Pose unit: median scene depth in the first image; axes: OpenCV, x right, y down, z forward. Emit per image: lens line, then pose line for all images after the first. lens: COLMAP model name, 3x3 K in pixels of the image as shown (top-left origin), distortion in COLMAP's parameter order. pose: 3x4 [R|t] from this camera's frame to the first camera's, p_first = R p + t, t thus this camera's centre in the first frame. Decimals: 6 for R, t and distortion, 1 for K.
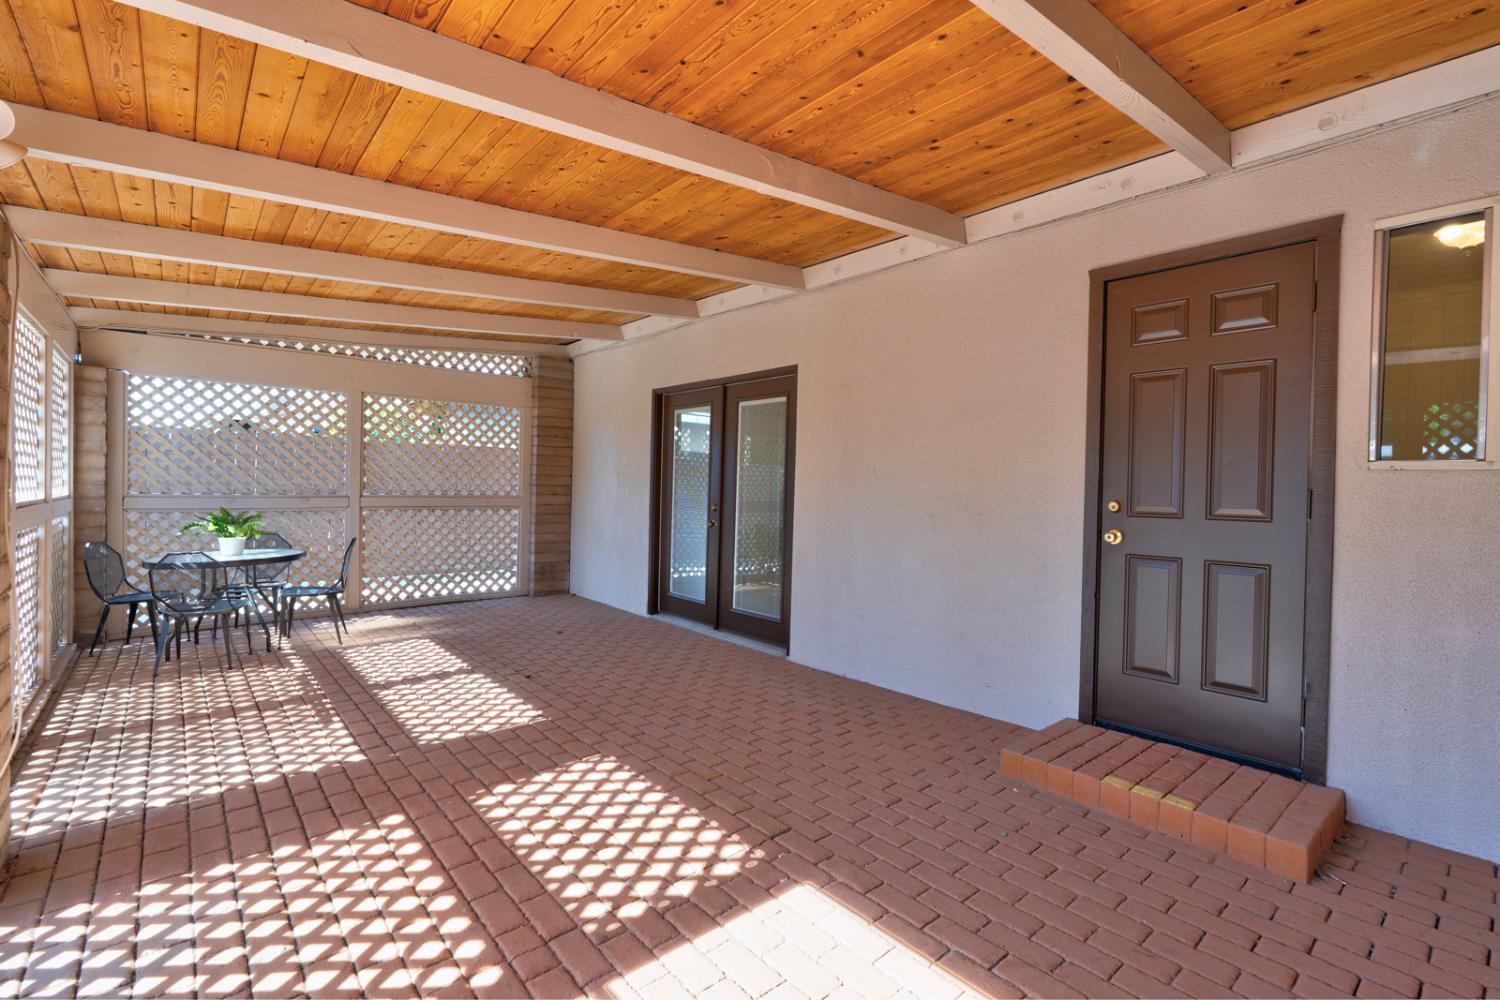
lens RADIAL K [[684.4, 0, 747.4], [0, 684.4, 491.2], [0, 0, 1]] dist [-0.000931, 0.001999]
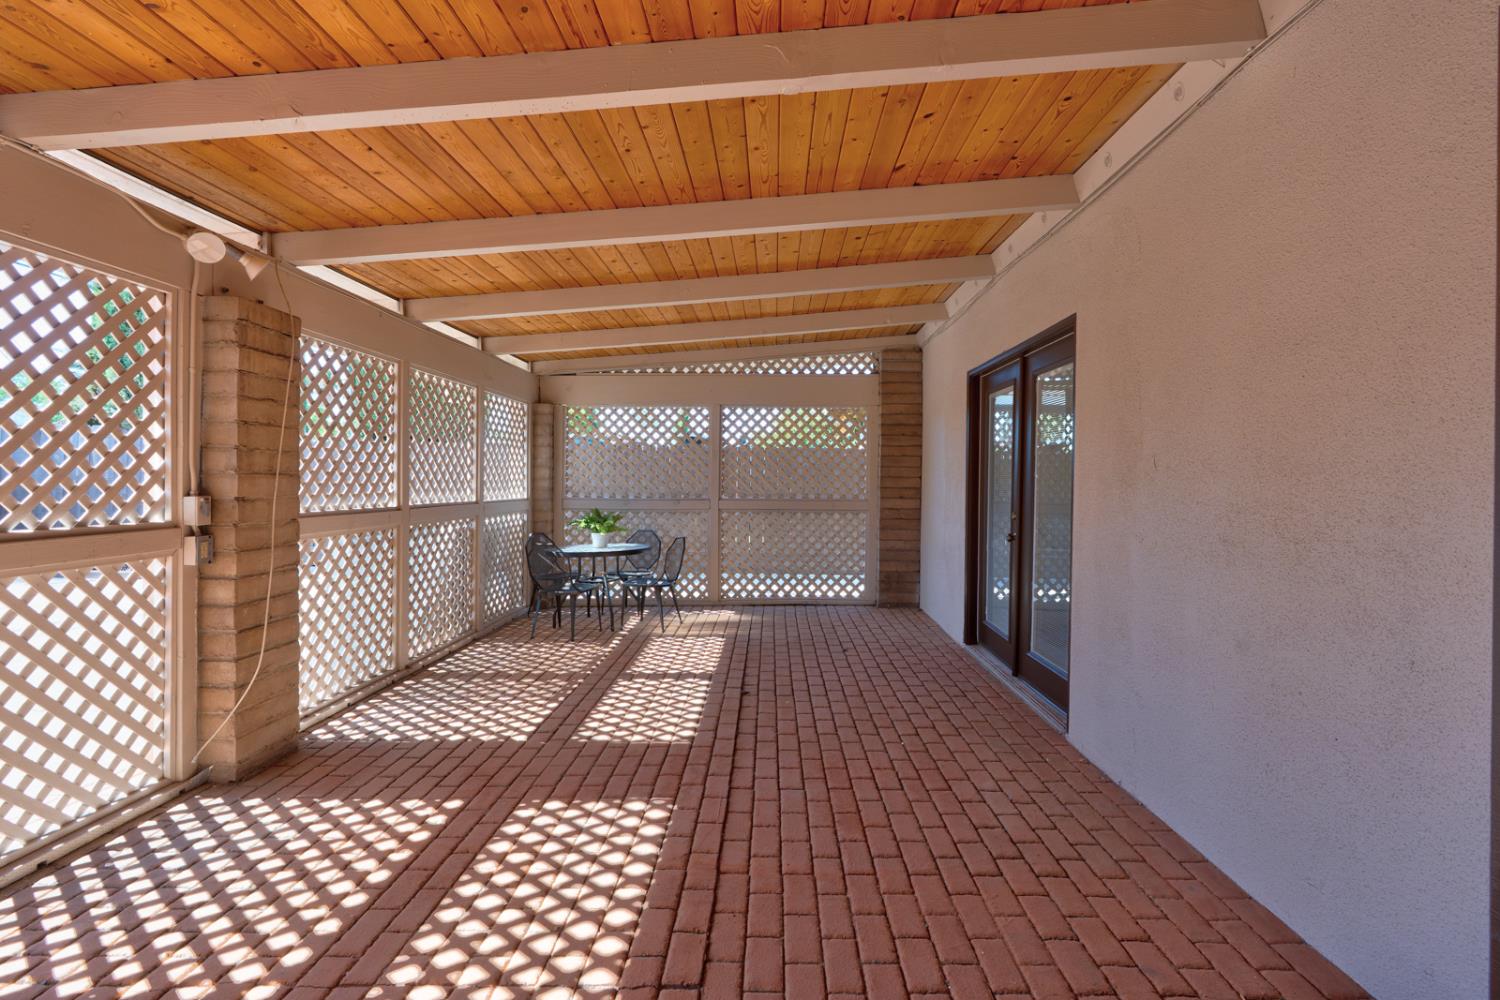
lens RADIAL K [[700.4, 0, 752.3], [0, 700.4, 480.4], [0, 0, 1]] dist [-0.004447, 0.002411]
pose [[0.745472, -0.013423, -0.666402, 0.357555], [0.002019, 0.999838, -0.017880, -0.004483], [0.666534, 0.011984, 0.745378, 0.305944]]
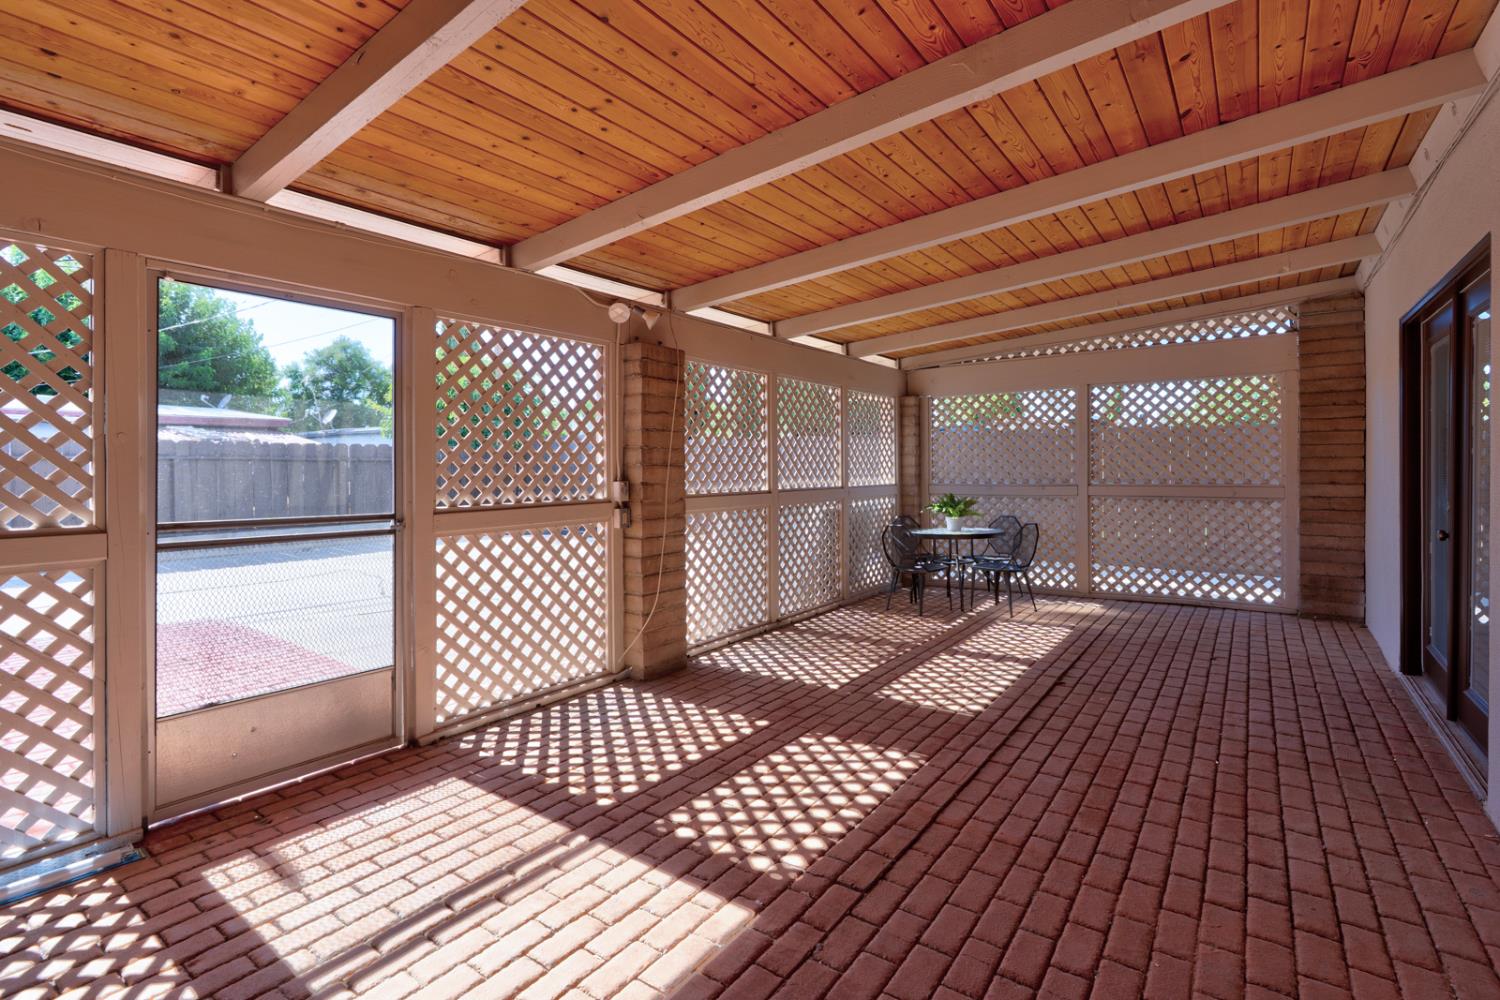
lens RADIAL K [[693.4, 0, 758.2], [0, 693.4, 465.4], [0, 0, 1]] dist [-0.019169, 0.012393]
pose [[0.241002, -0.023541, -0.970239, 0.521924], [0.004829, 0.999722, -0.023057, -0.001274], [0.970513, 0.000872, 0.241048, 0.412759]]
